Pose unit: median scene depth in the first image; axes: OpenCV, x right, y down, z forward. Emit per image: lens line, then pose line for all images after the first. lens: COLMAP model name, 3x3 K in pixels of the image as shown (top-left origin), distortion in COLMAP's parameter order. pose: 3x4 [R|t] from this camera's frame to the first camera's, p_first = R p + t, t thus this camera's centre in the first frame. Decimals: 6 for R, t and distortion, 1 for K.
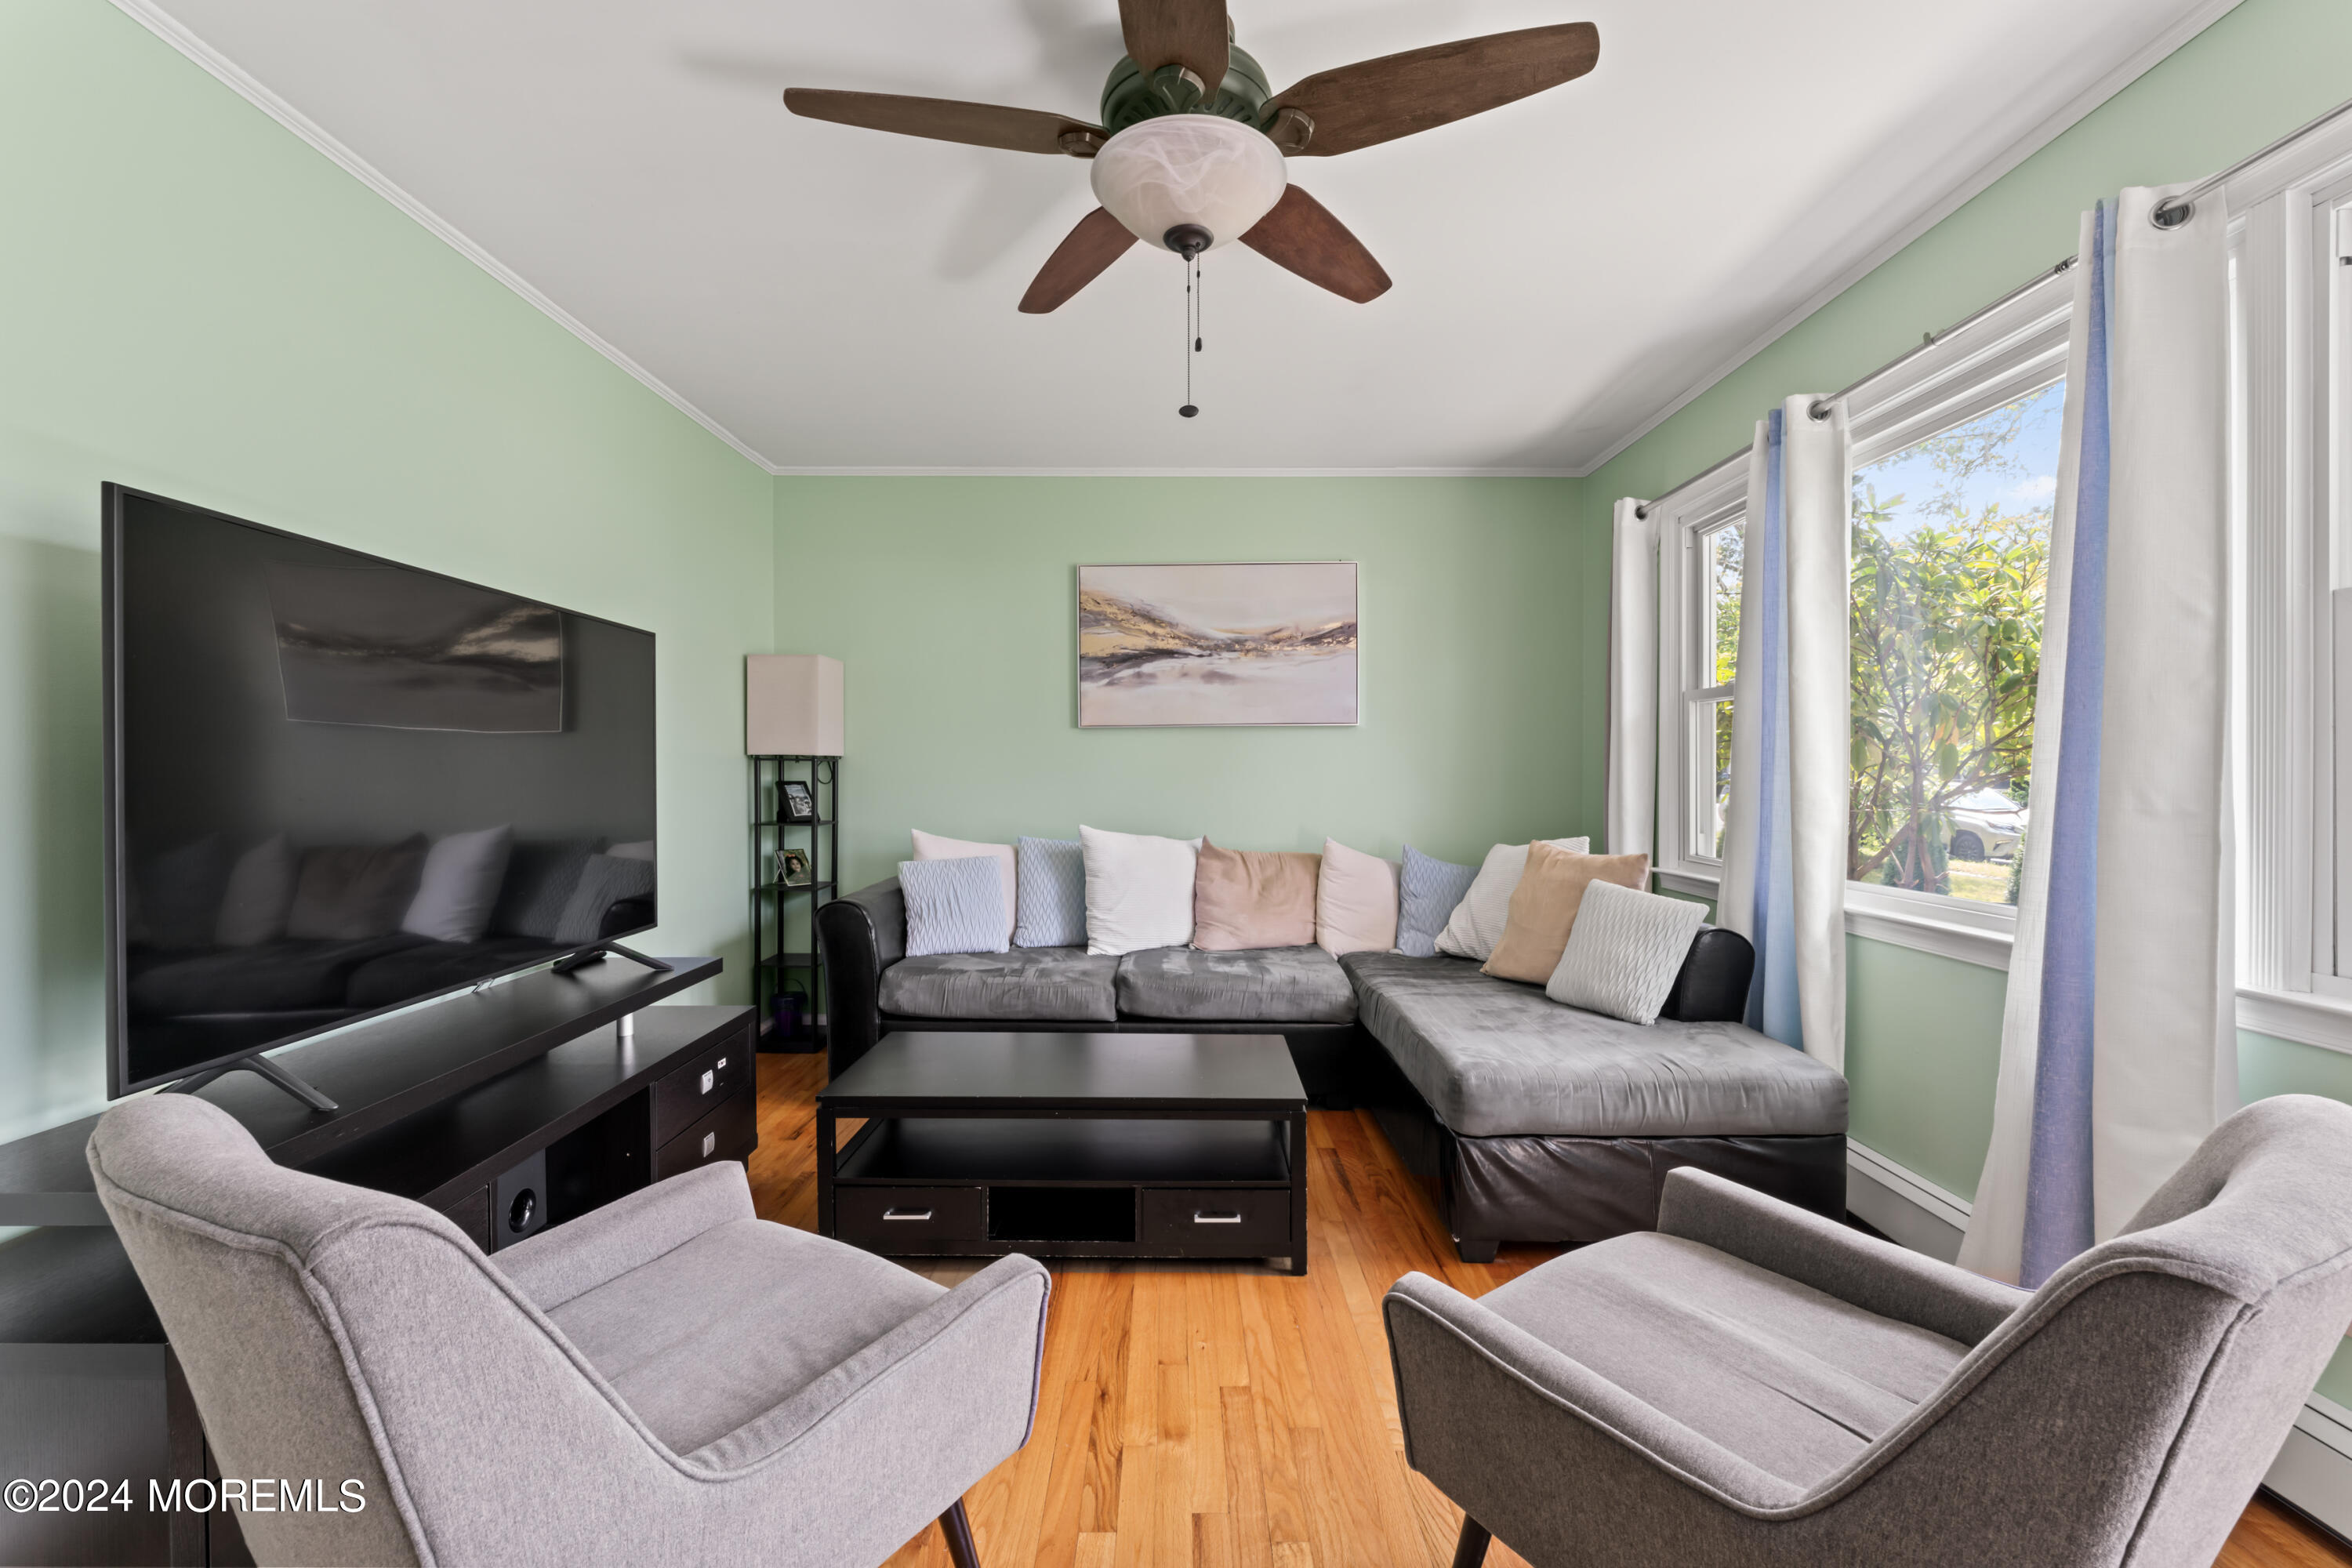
lens RADIAL K [[979.2, 0, 1173.3], [0, 979.2, 782.9], [0, 0, 1]] dist [-0.001179, -0.000237]
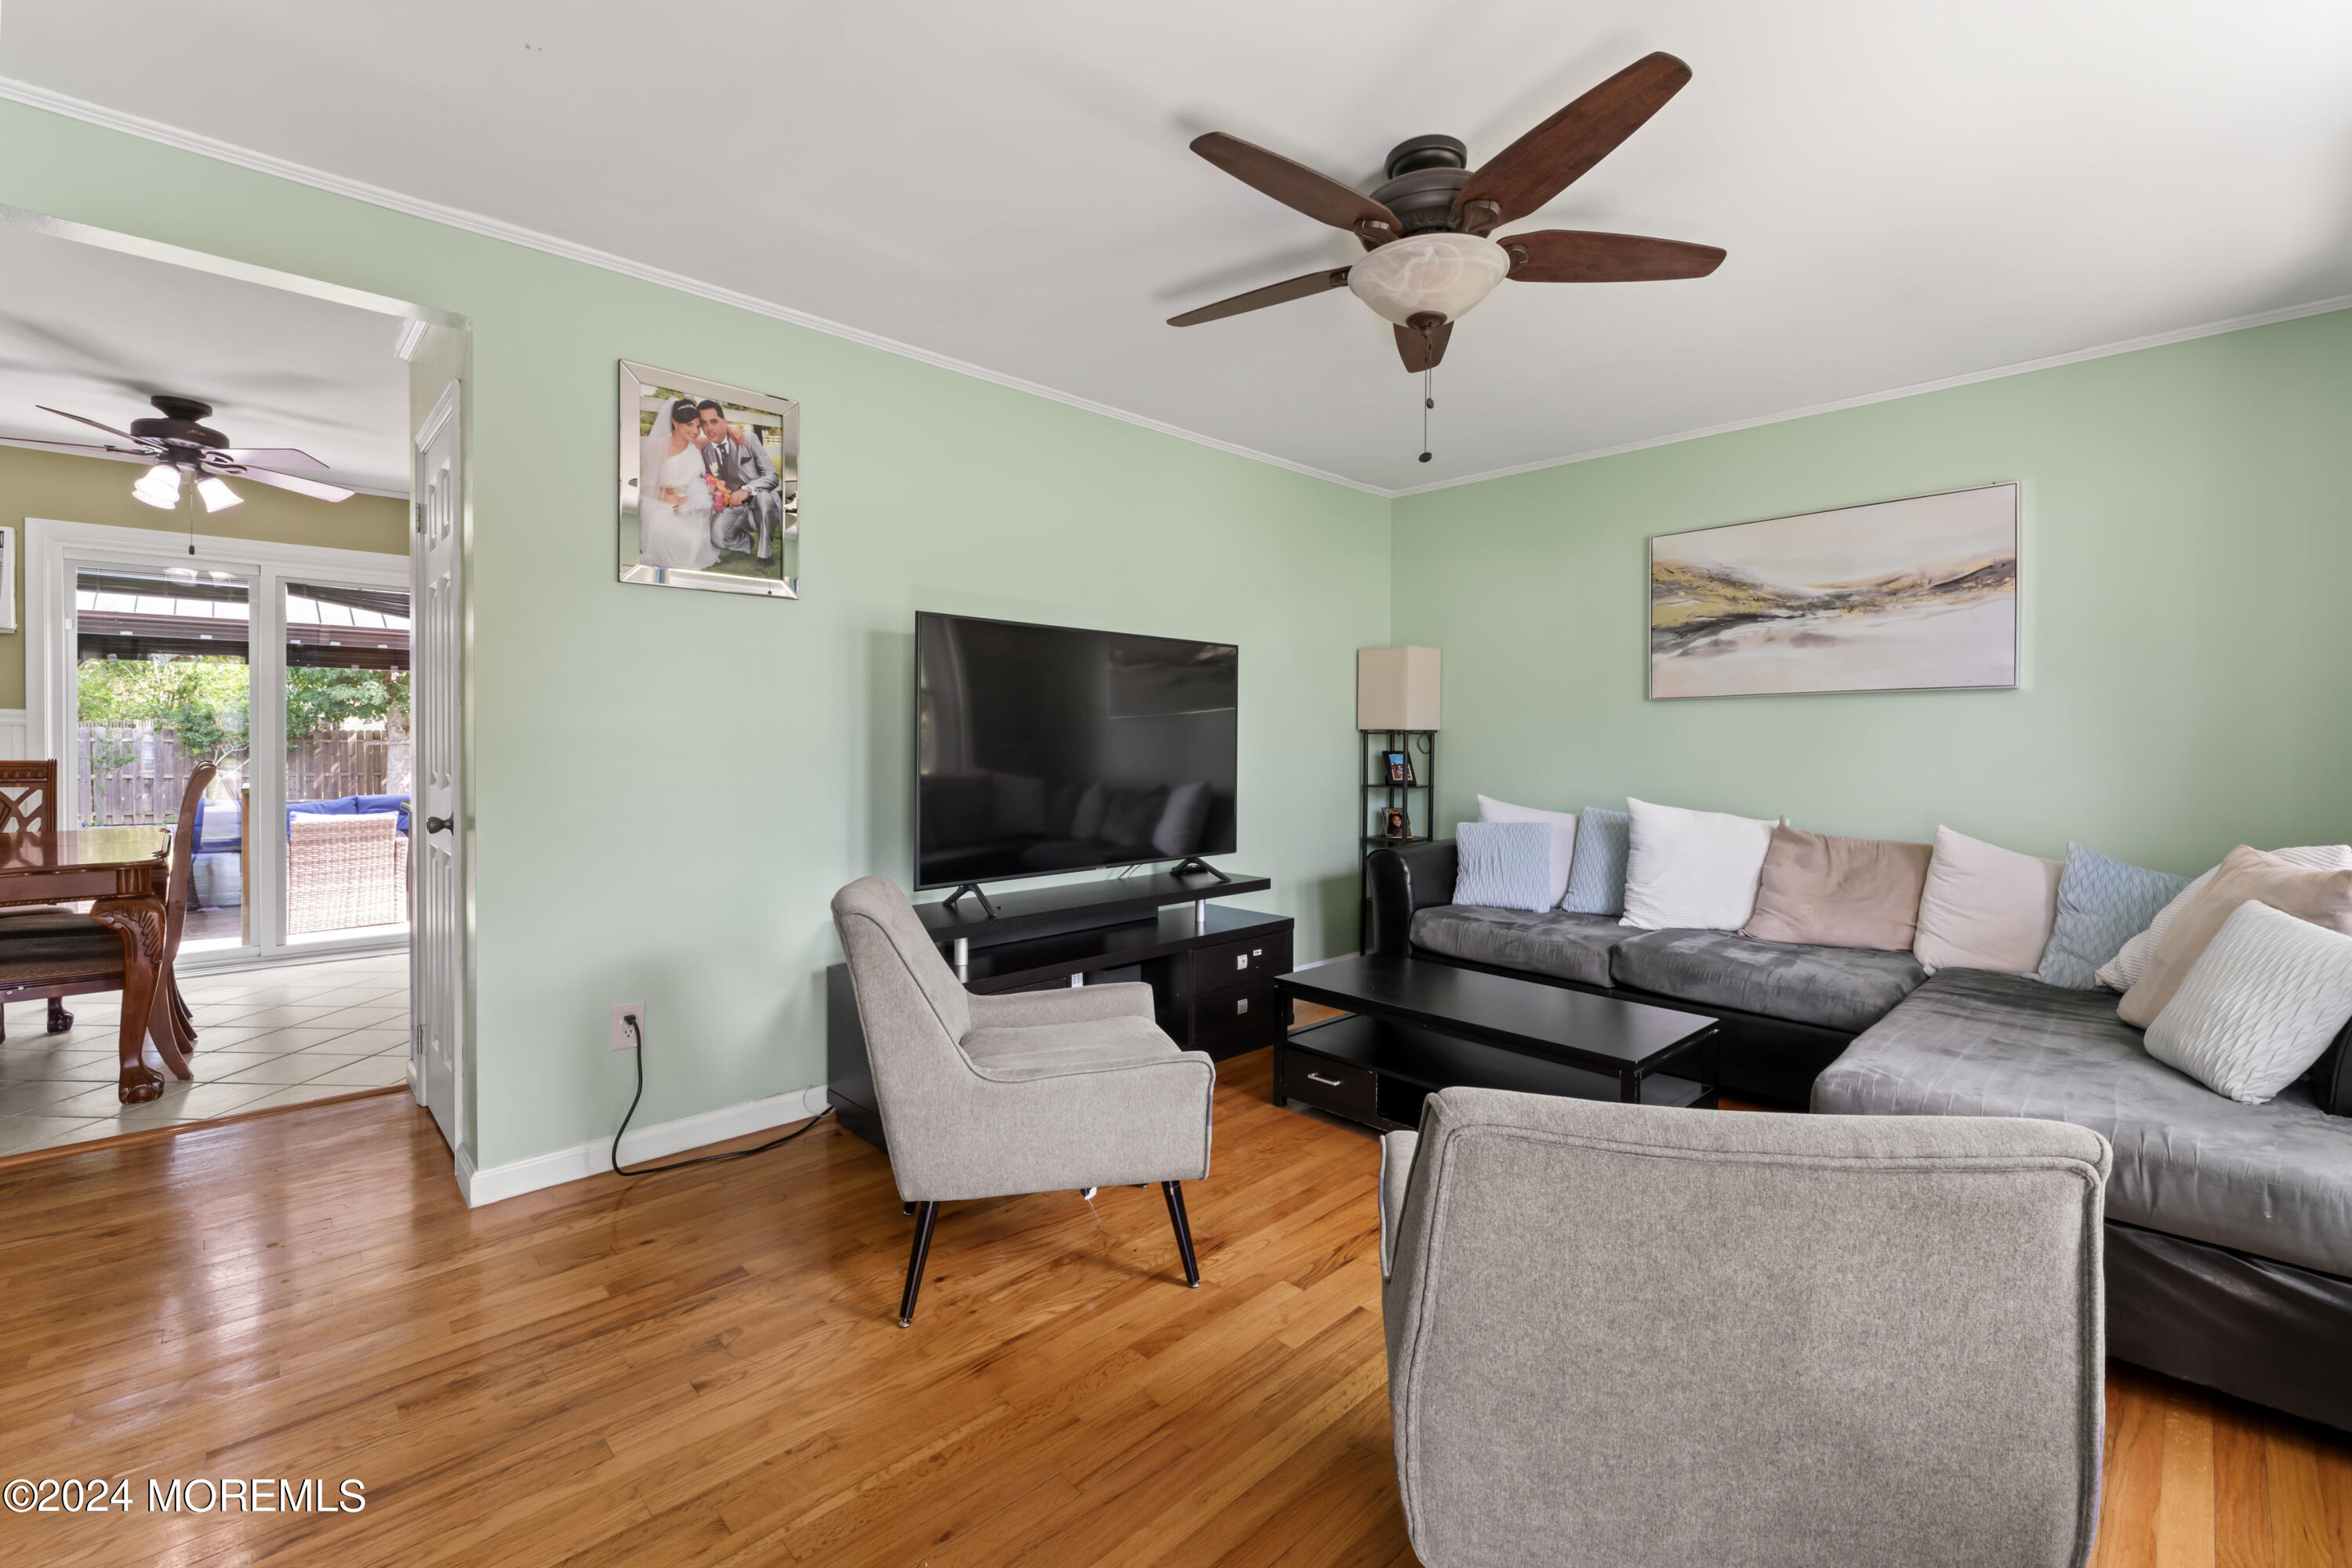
lens RADIAL K [[979.2, 0, 1162.9], [0, 979.2, 742.8], [0, 0, 1]] dist [-0.001179, -0.000237]
pose [[0.696196, 0.004587, -0.717837, 0.290680], [-0.012664, 0.999902, -0.005893, -0.001409], [0.717740, 0.013193, 0.696186, -0.045434]]
